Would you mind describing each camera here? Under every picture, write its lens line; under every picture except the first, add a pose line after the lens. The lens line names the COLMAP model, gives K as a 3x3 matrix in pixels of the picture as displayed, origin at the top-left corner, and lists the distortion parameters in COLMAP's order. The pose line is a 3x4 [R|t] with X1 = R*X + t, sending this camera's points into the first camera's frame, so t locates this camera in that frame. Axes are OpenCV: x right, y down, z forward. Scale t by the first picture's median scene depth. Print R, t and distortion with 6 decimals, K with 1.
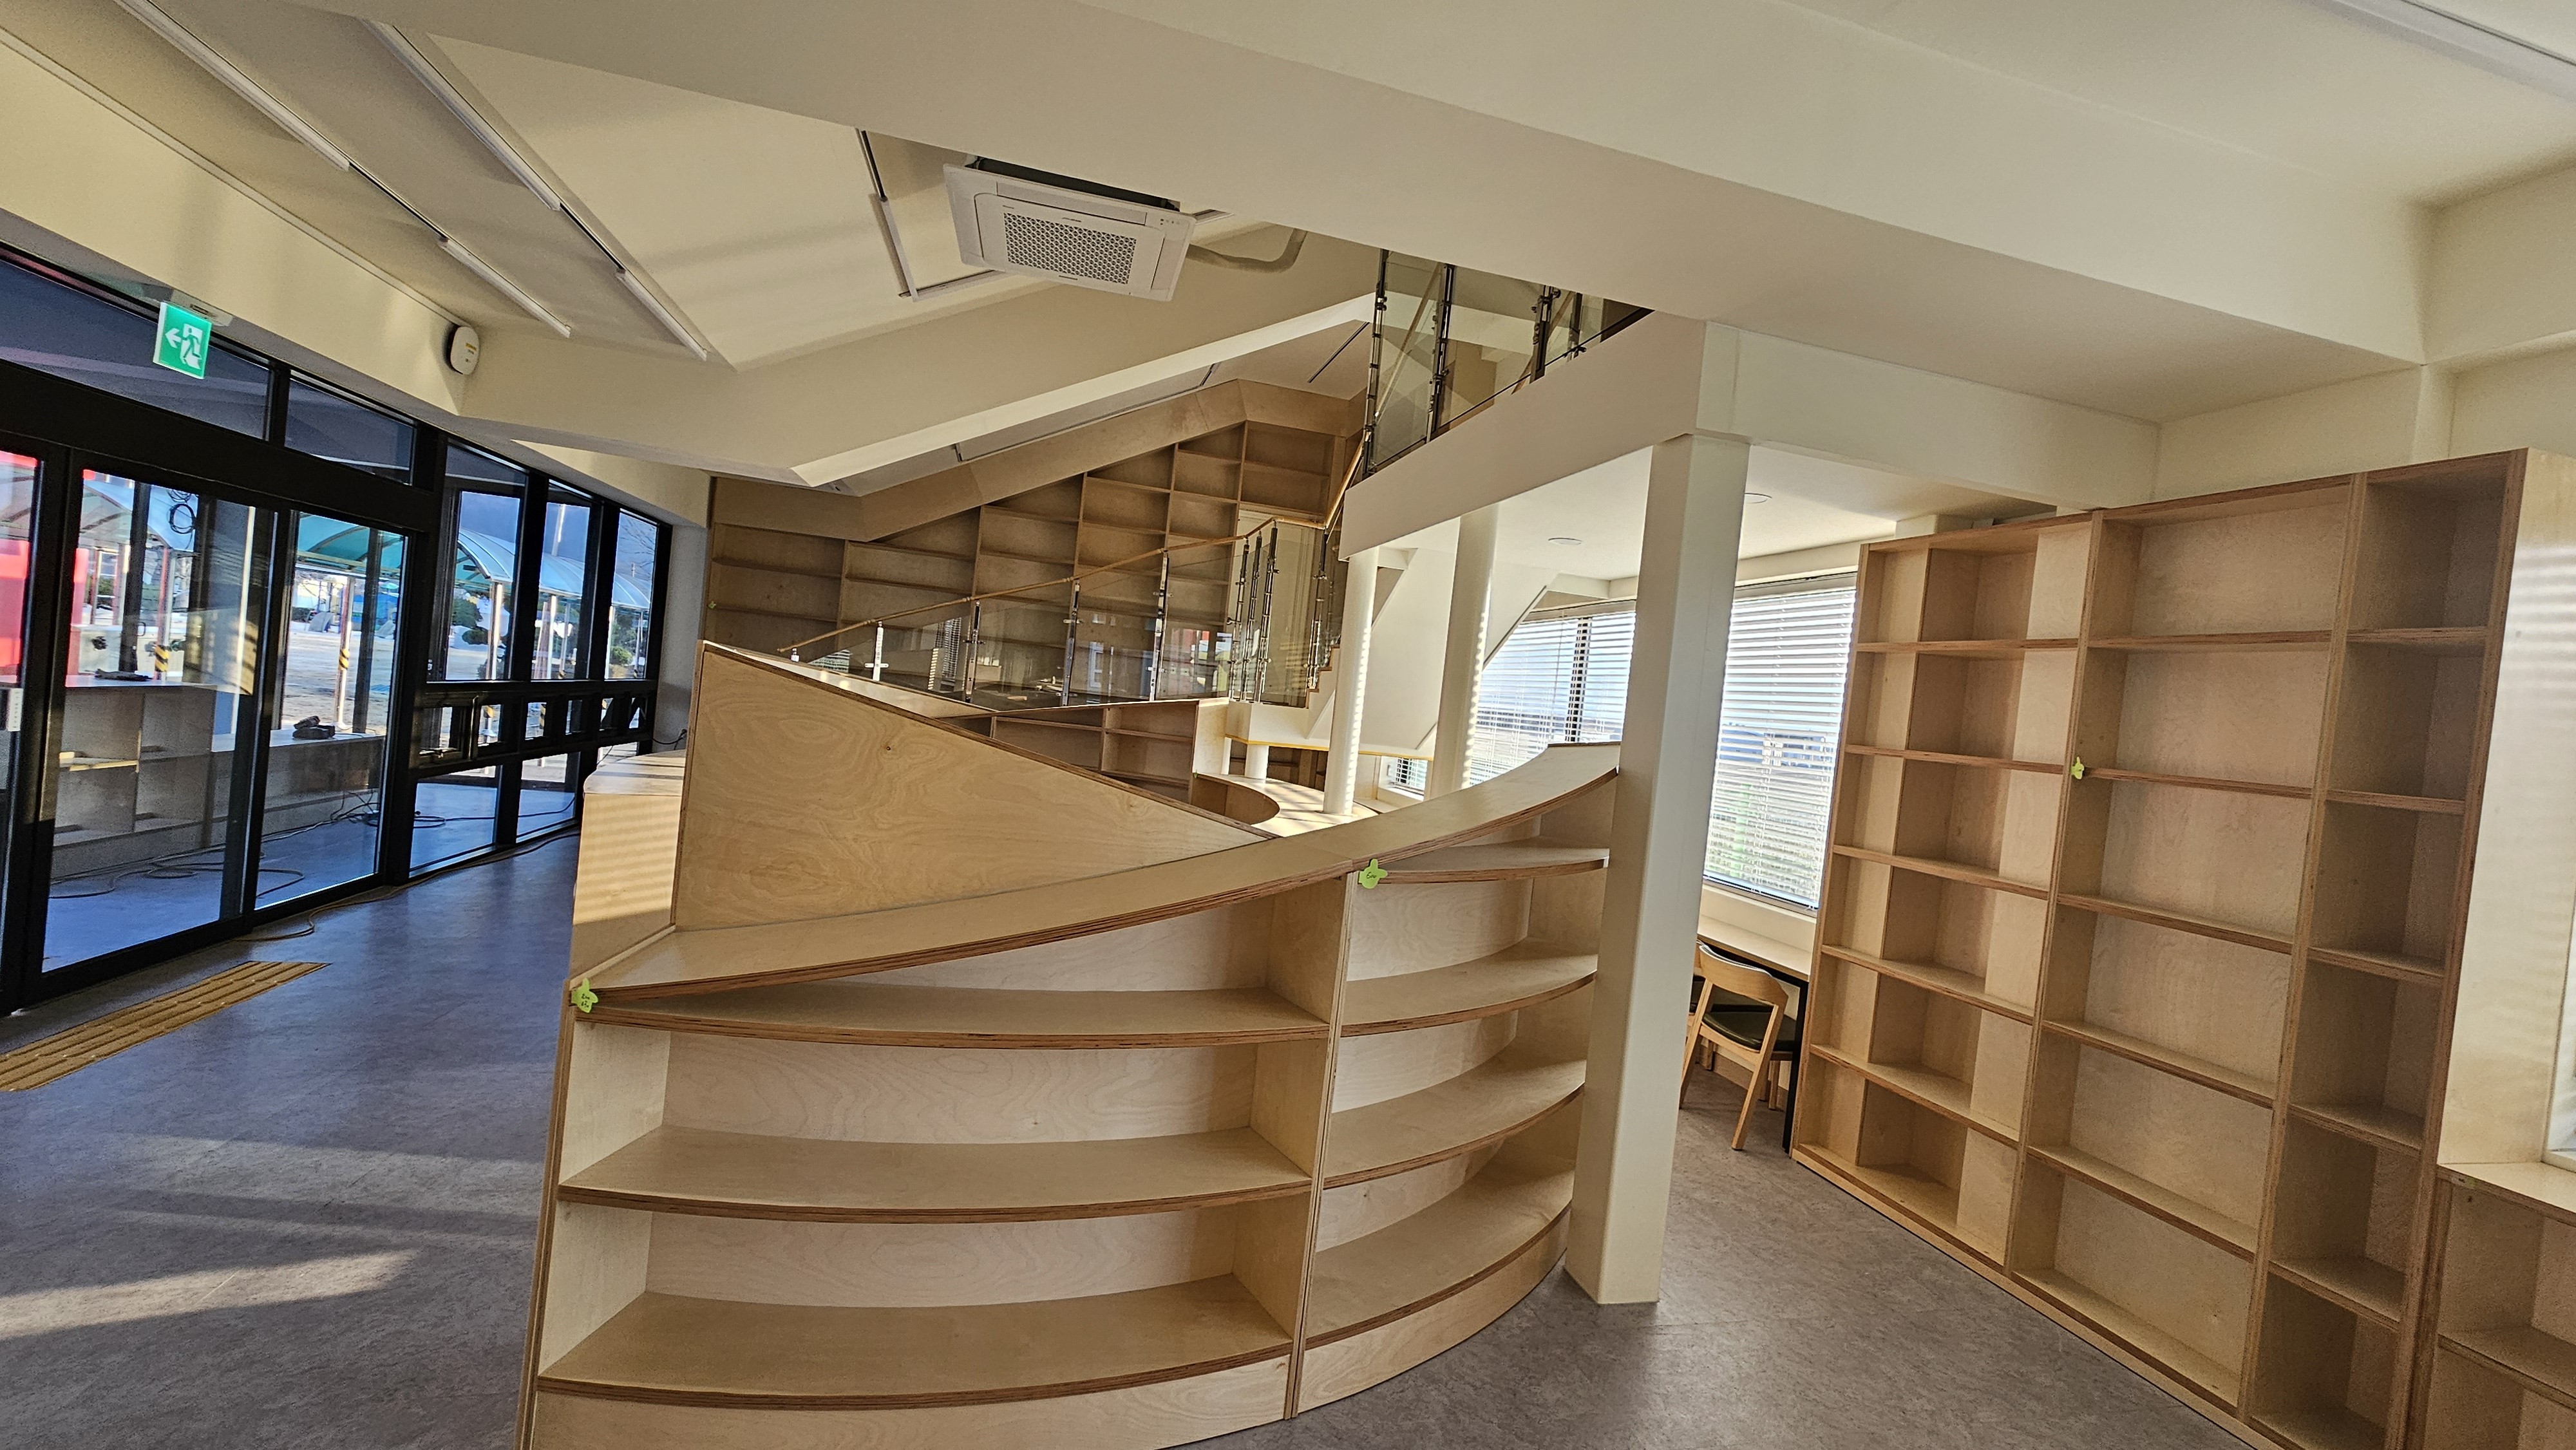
lens RADIAL K [[1086.5, 0, 1288.0], [0, 1086.5, 725.0], [0, 0, 1]] dist [0.000828, 0.000171]
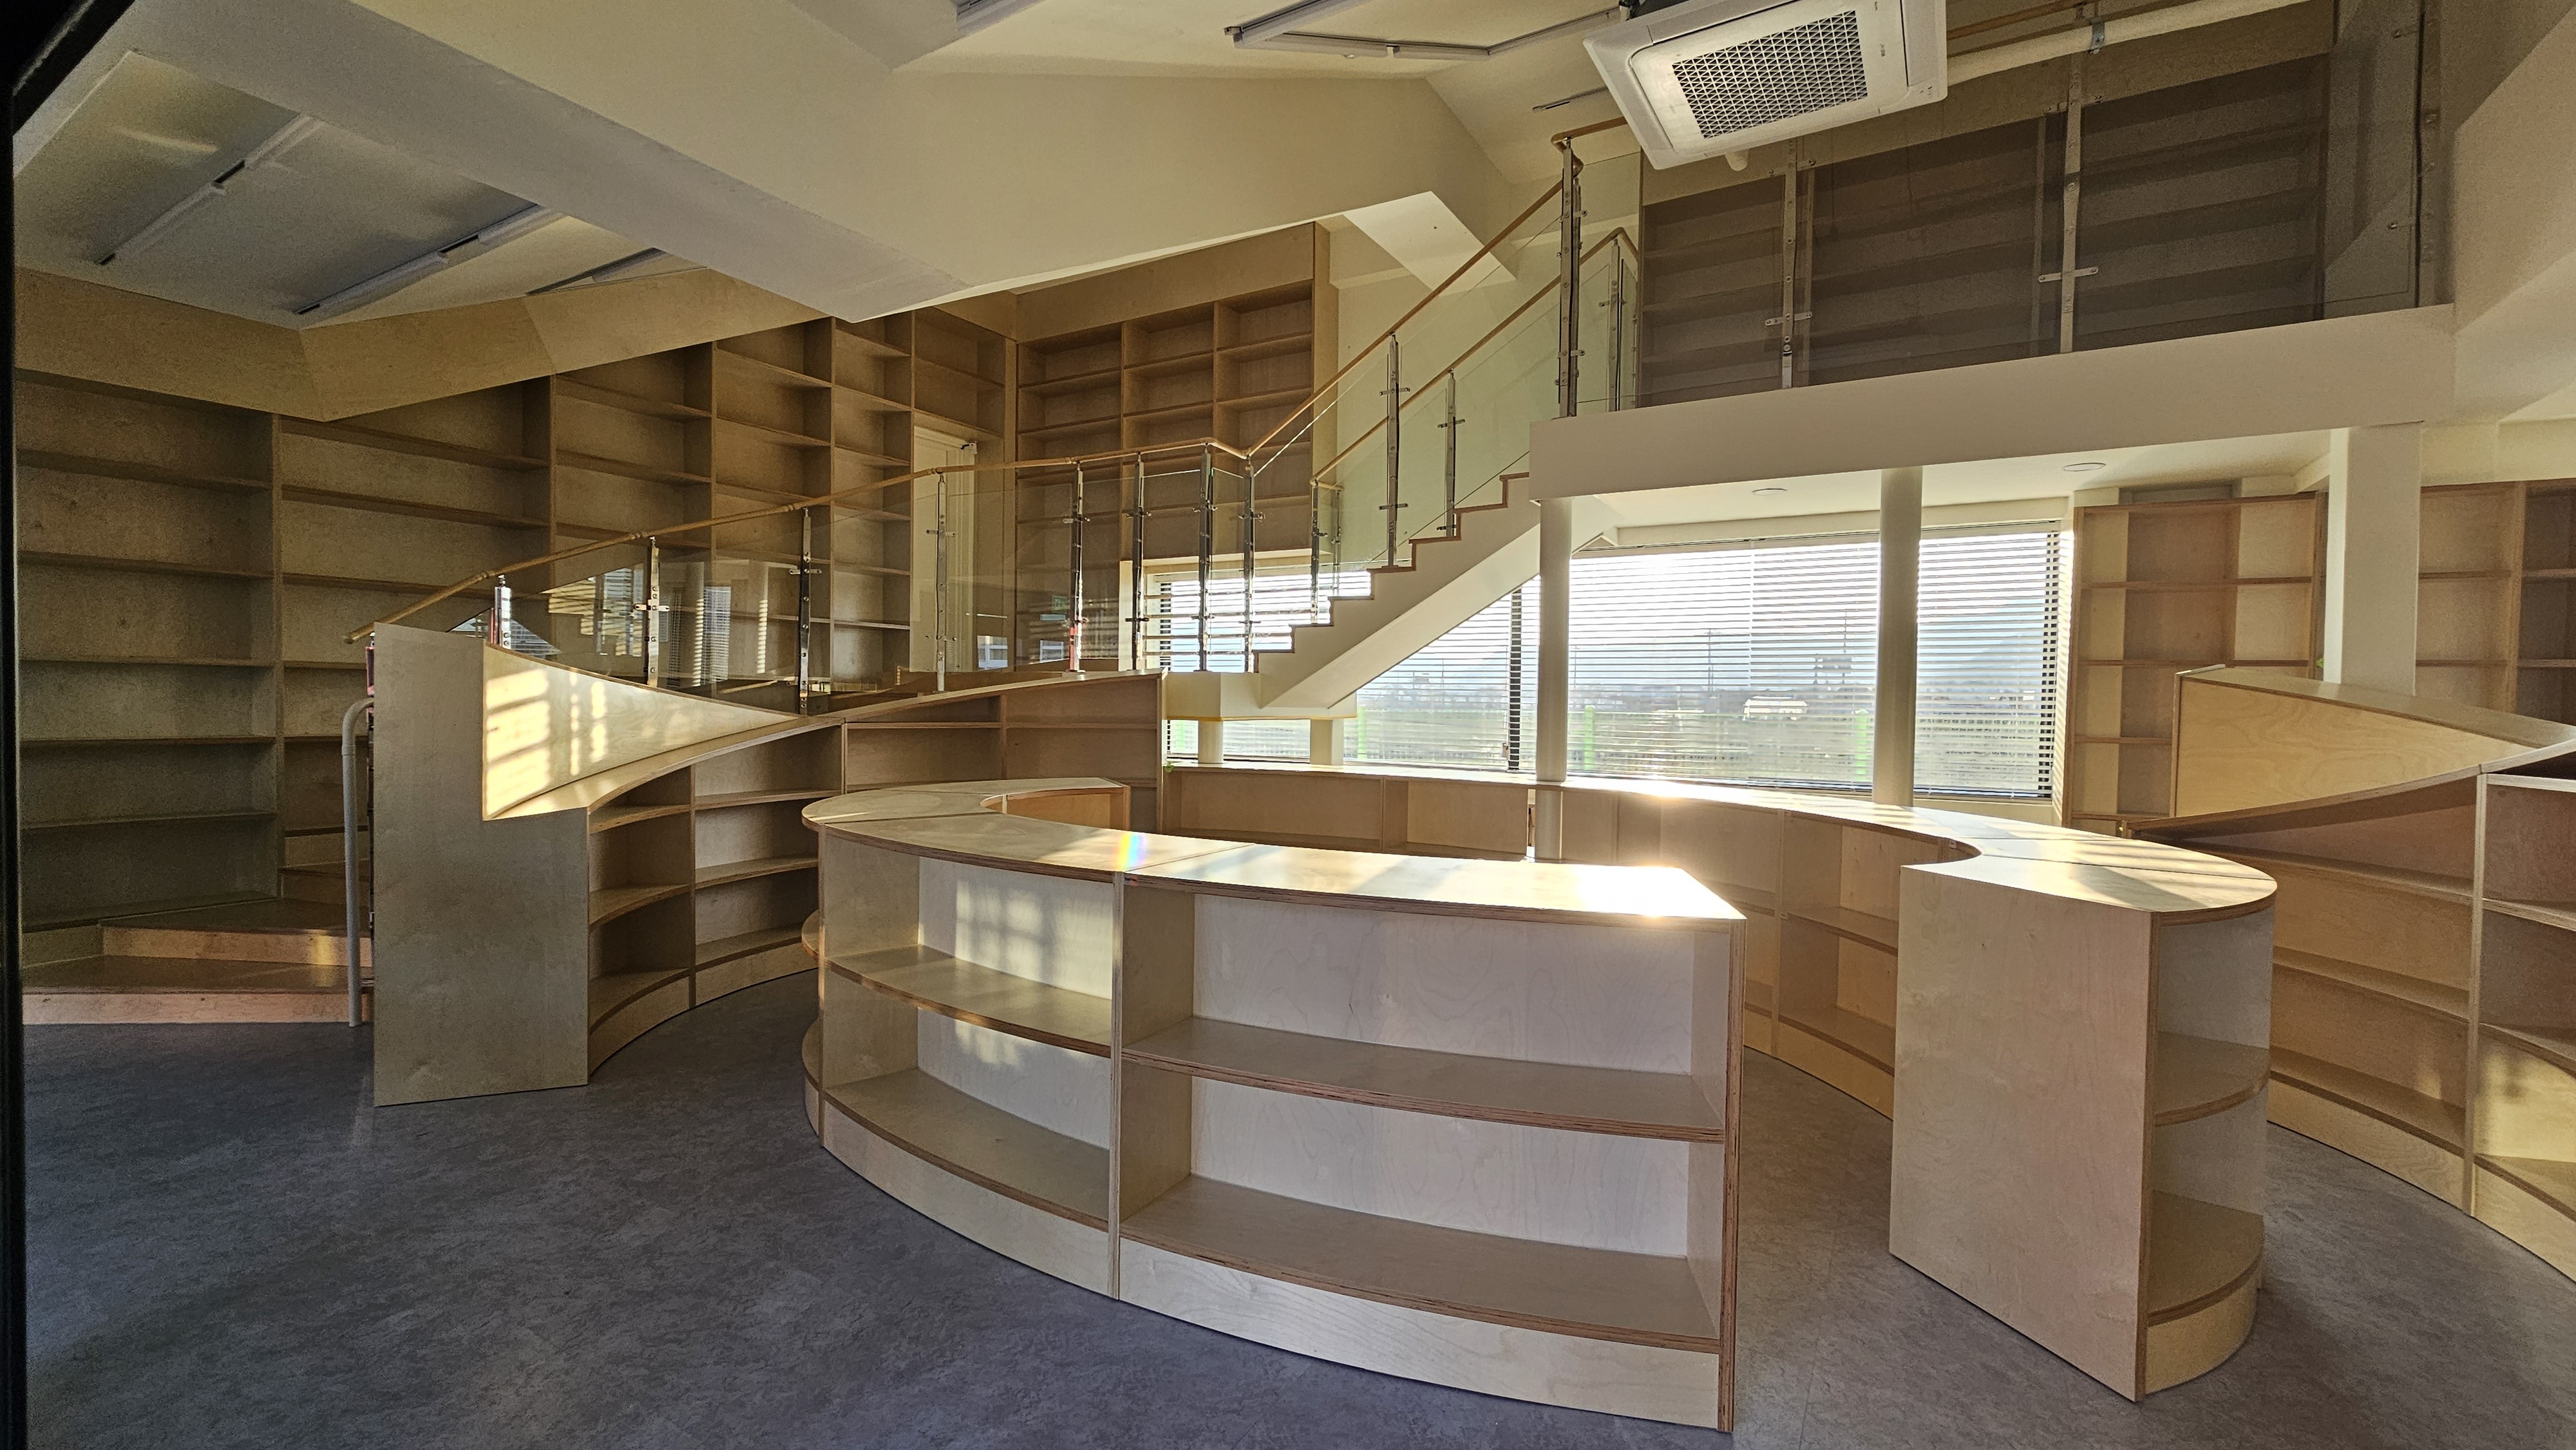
lens RADIAL K [[1076.9, 0, 1287.5], [0, 1076.9, 716.5], [0, 0, 1]] dist [0.001006, -0.000177]
pose [[0.719232, -0.111284, 0.685800, -0.526791], [0.076910, 0.993775, 0.080599, -0.045234], [-0.690500, -0.005225, 0.723313, 0.380091]]
